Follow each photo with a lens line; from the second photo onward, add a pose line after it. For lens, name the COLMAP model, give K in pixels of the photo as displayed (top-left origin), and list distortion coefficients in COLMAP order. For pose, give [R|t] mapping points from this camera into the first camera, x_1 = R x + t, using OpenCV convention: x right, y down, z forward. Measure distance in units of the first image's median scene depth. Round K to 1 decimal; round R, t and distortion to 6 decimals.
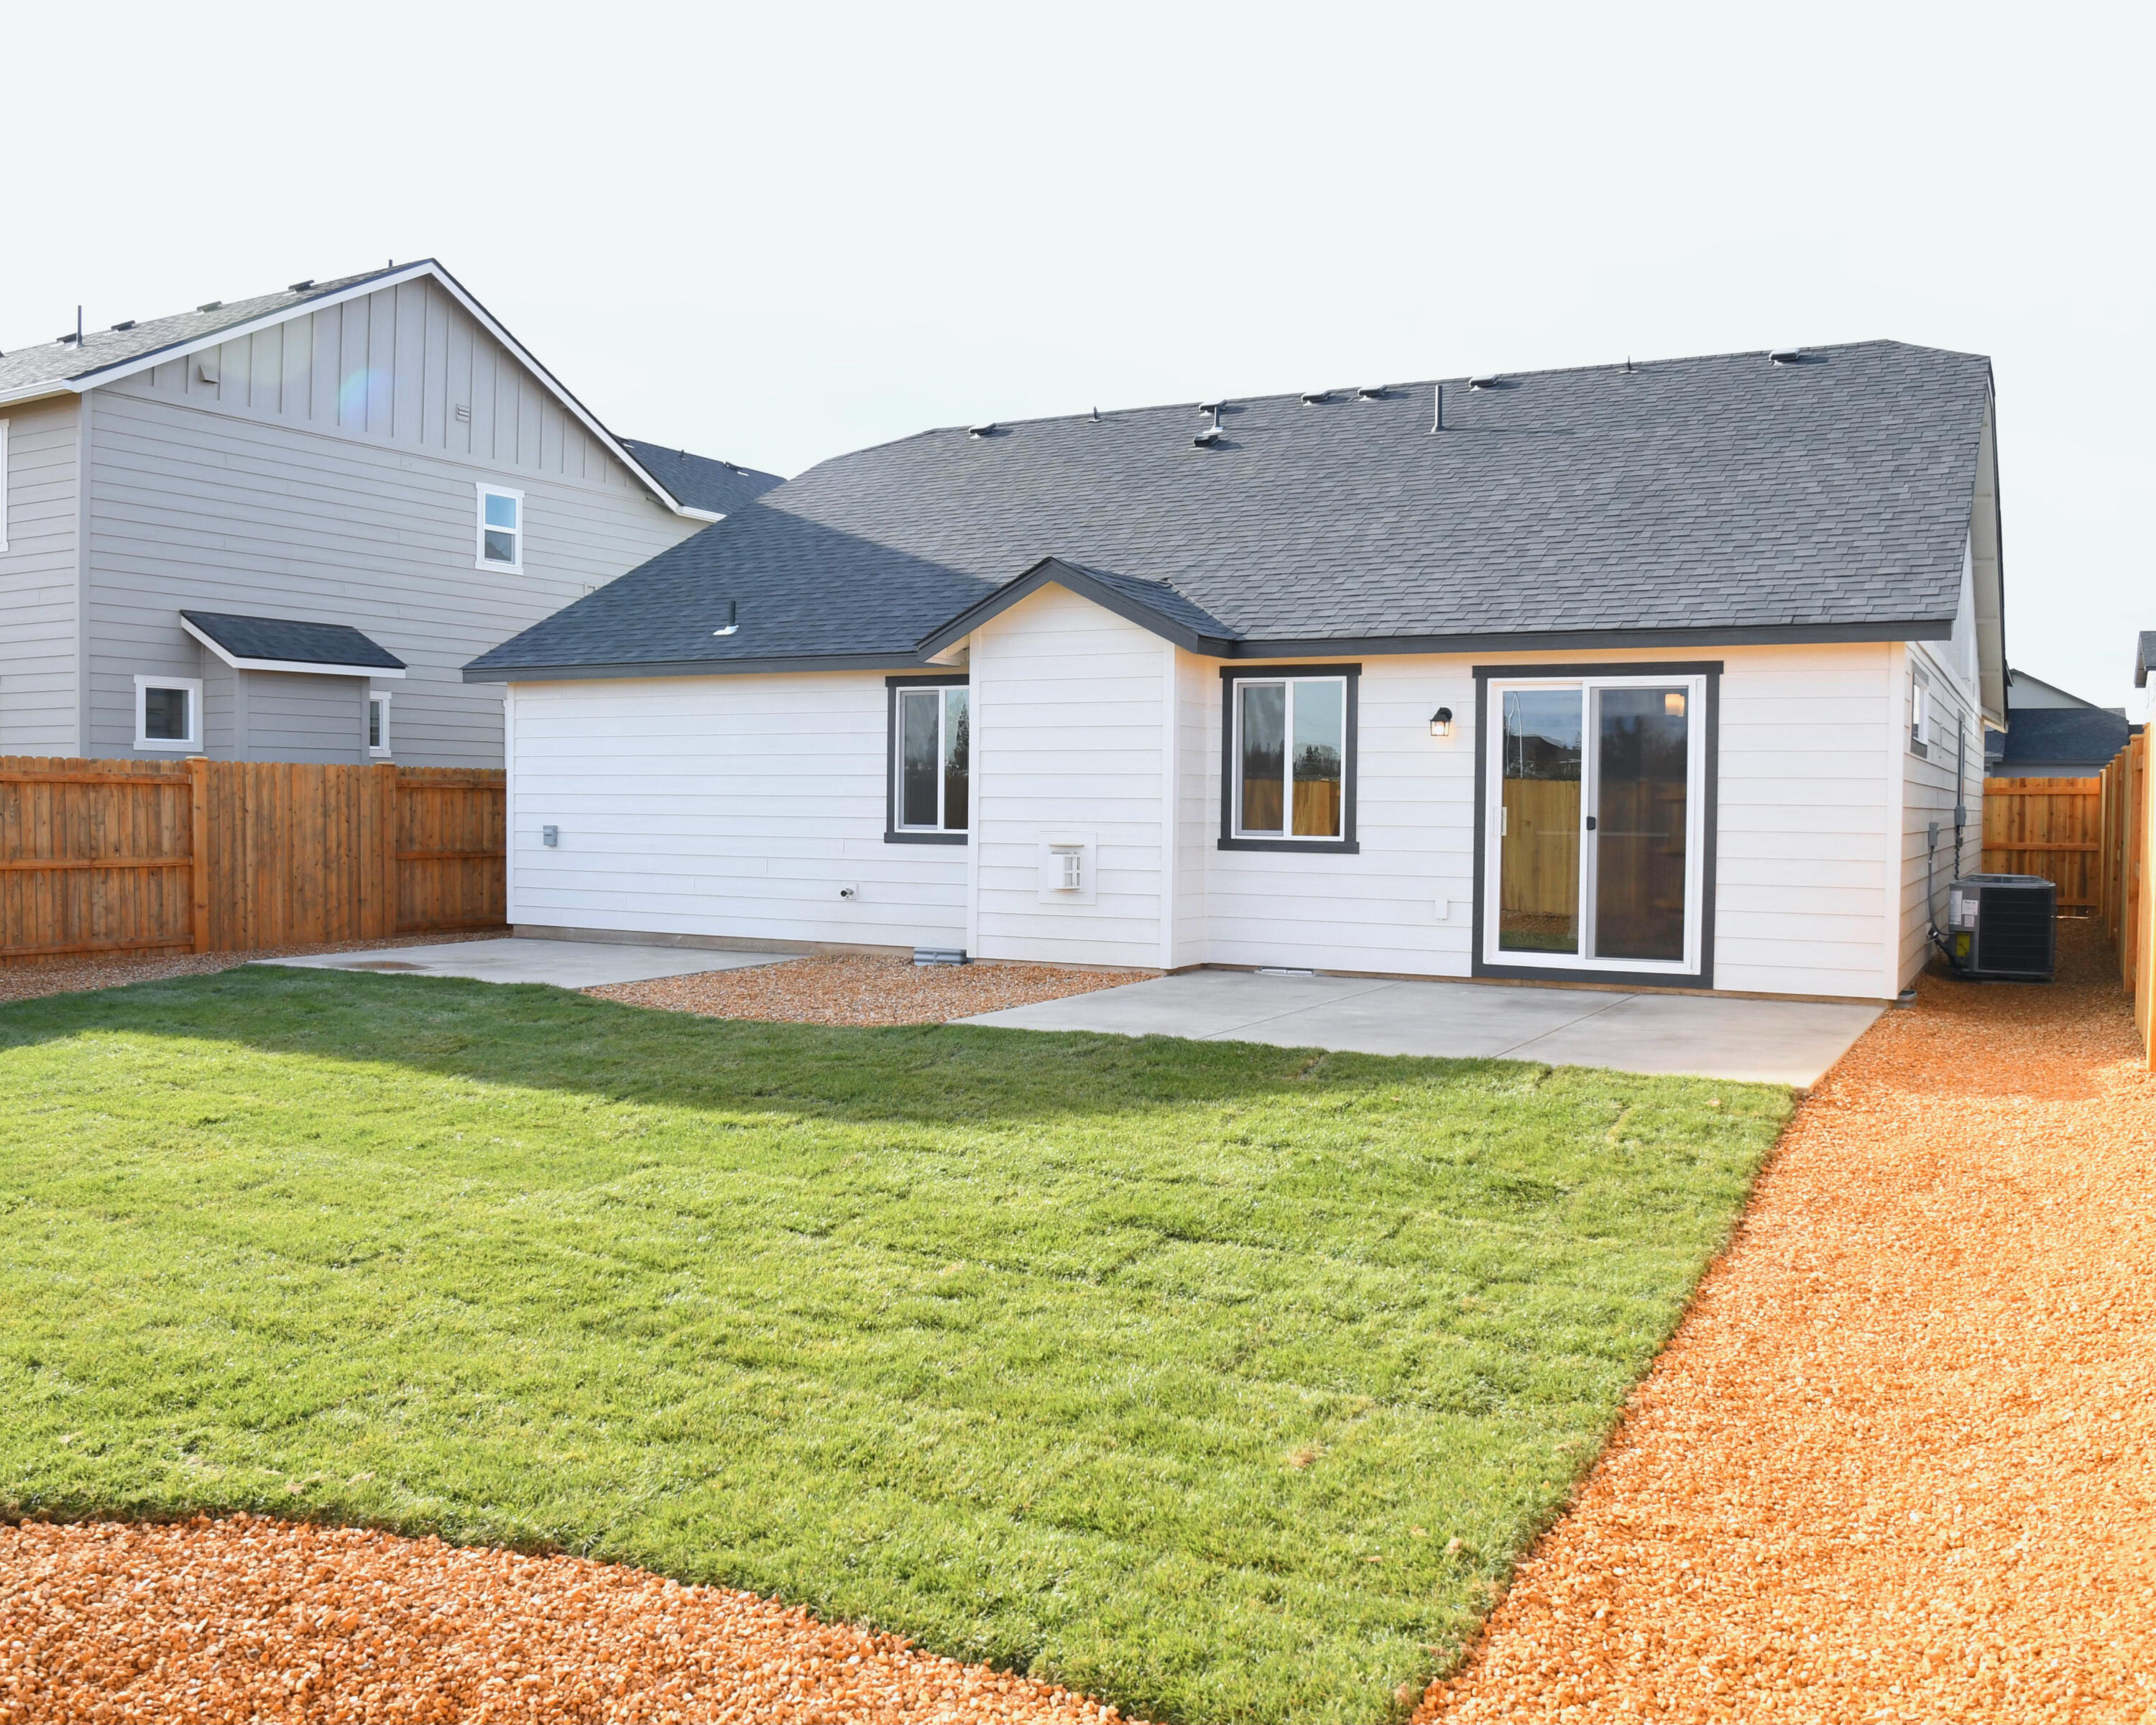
lens RADIAL K [[1801.3, 0, 1080.7], [0, 1801.3, 799.0], [0, 0, 1]] dist [-0.095219, -0.000446]
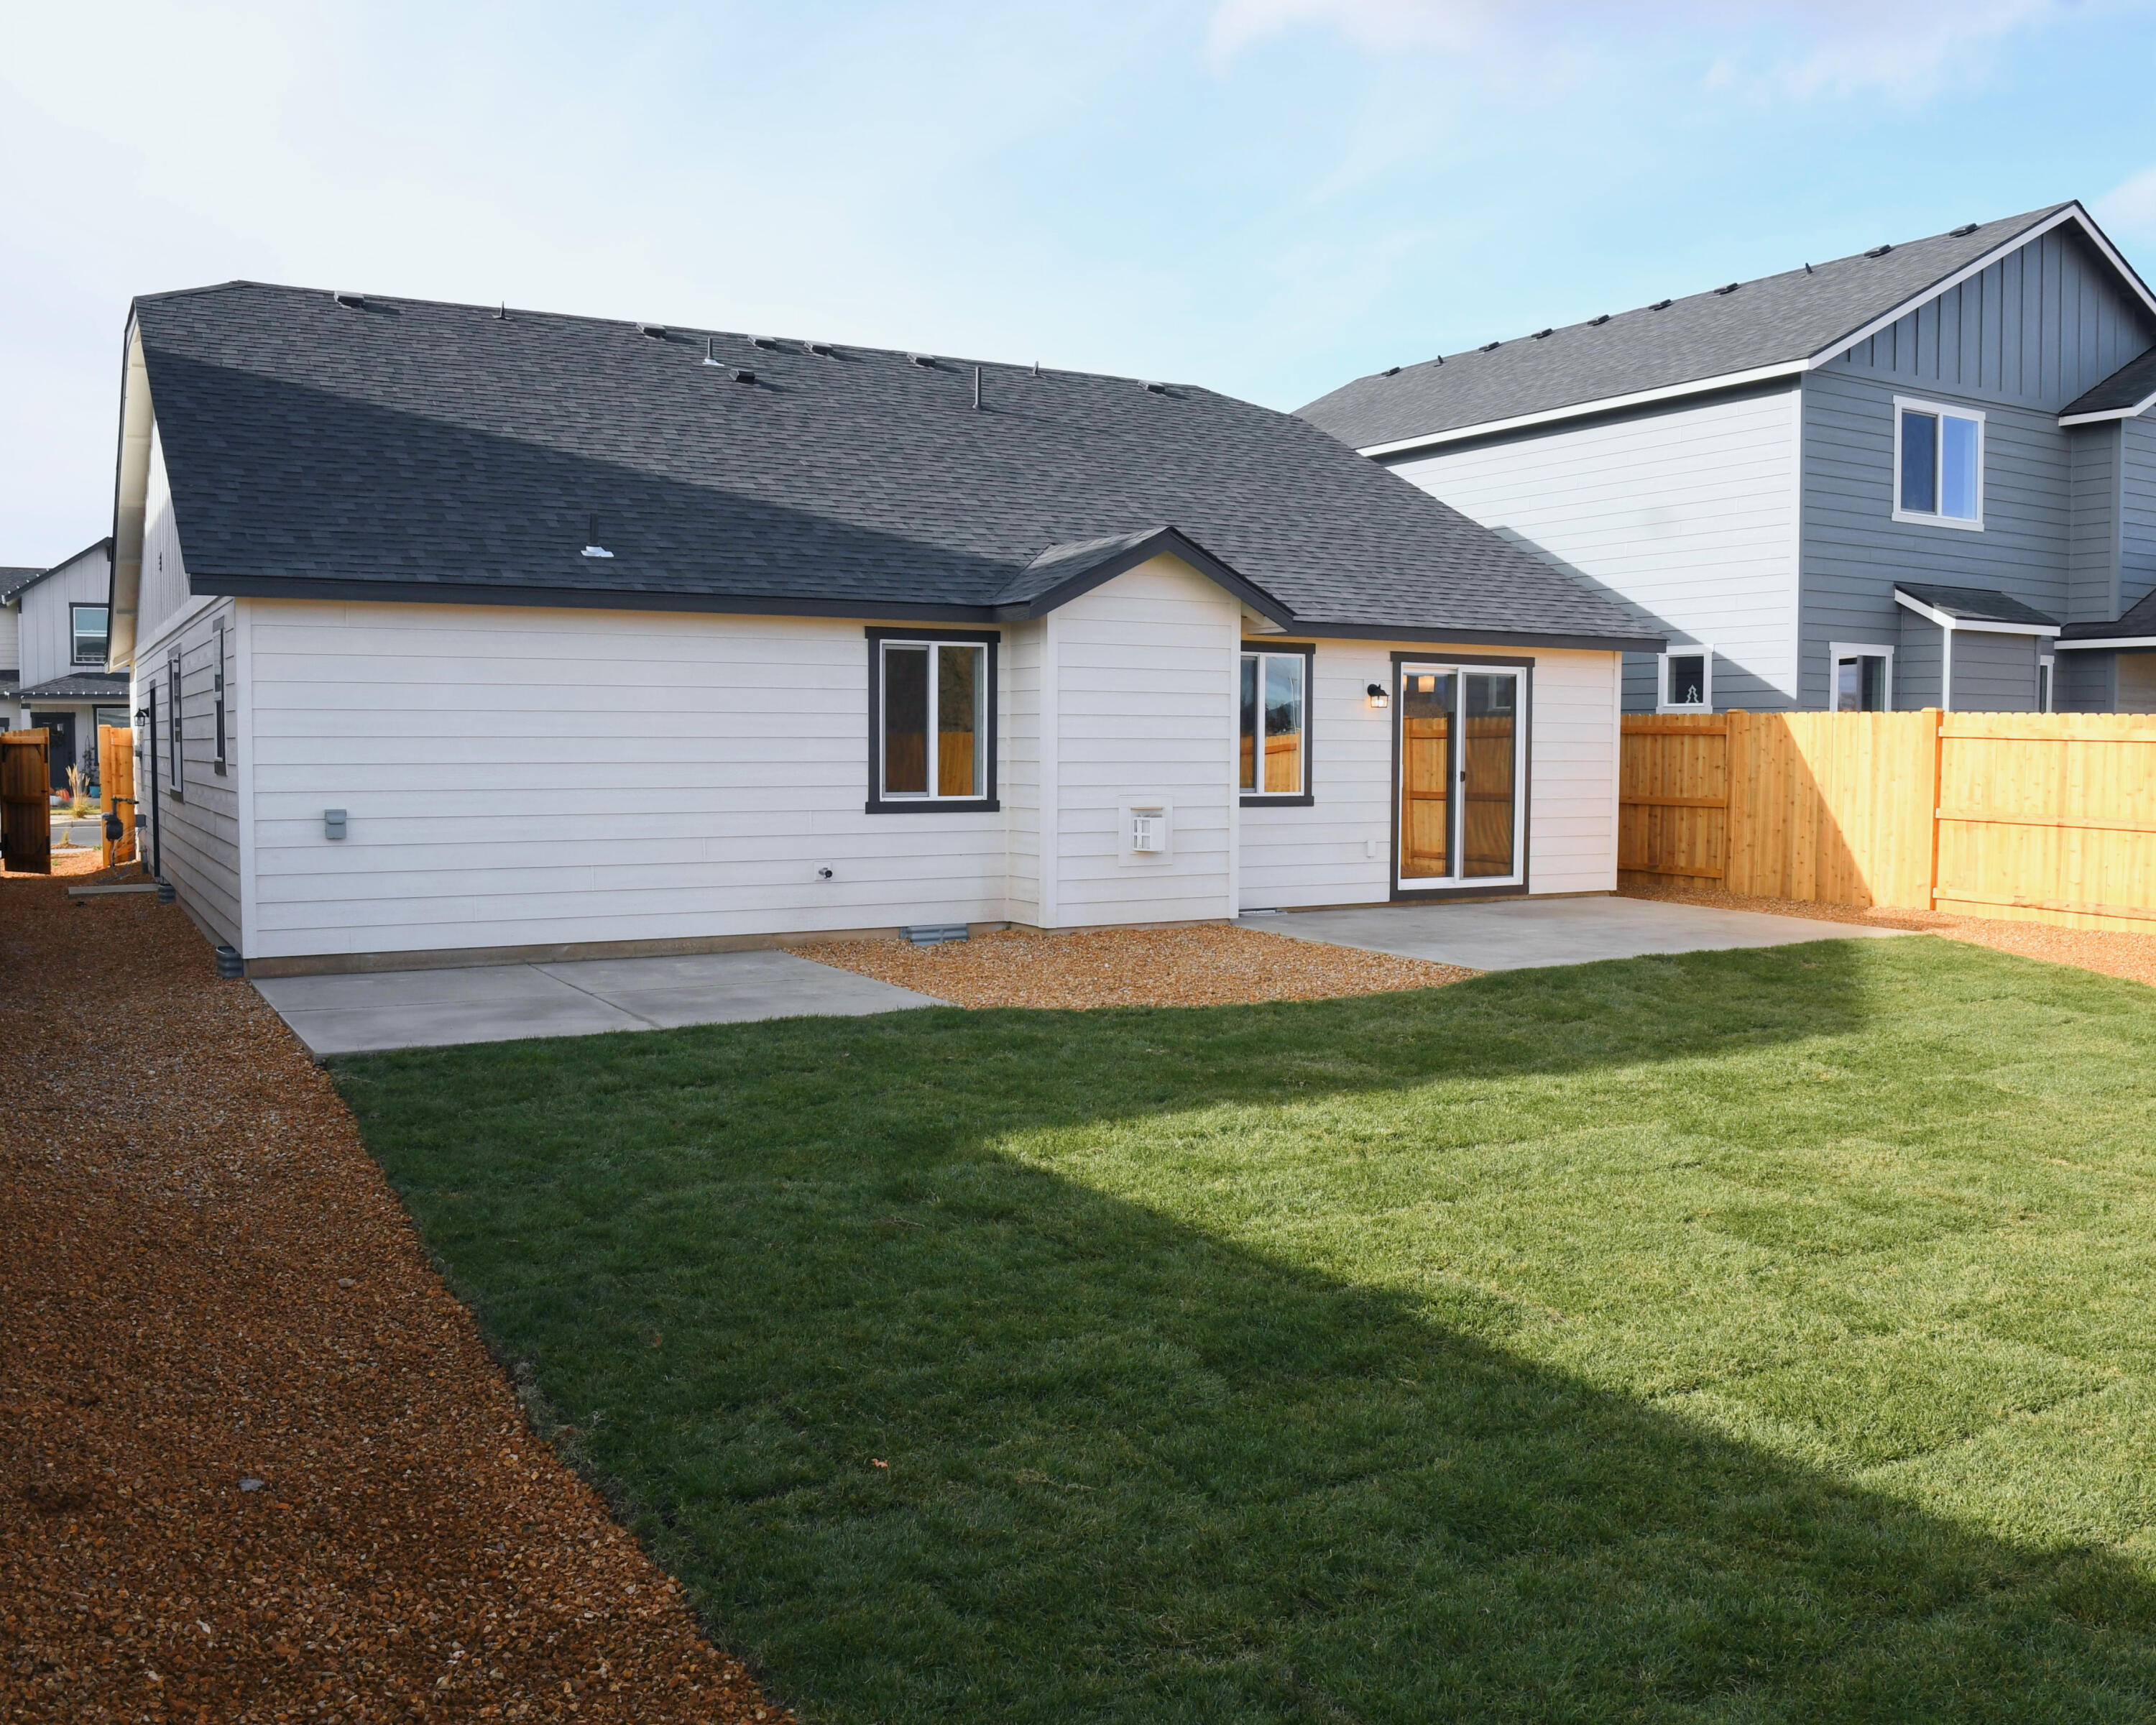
lens RADIAL K [[1858.0, 0, 1078.0], [0, 1858.0, 862.5], [0, 0, 1]] dist [-0.007353, -0.001662]
pose [[0.519703, -0.056245, 0.852493, -0.865133], [0.006306, 0.998056, 0.062005, -0.008298], [-0.854324, -0.026848, 0.519048, 0.446428]]
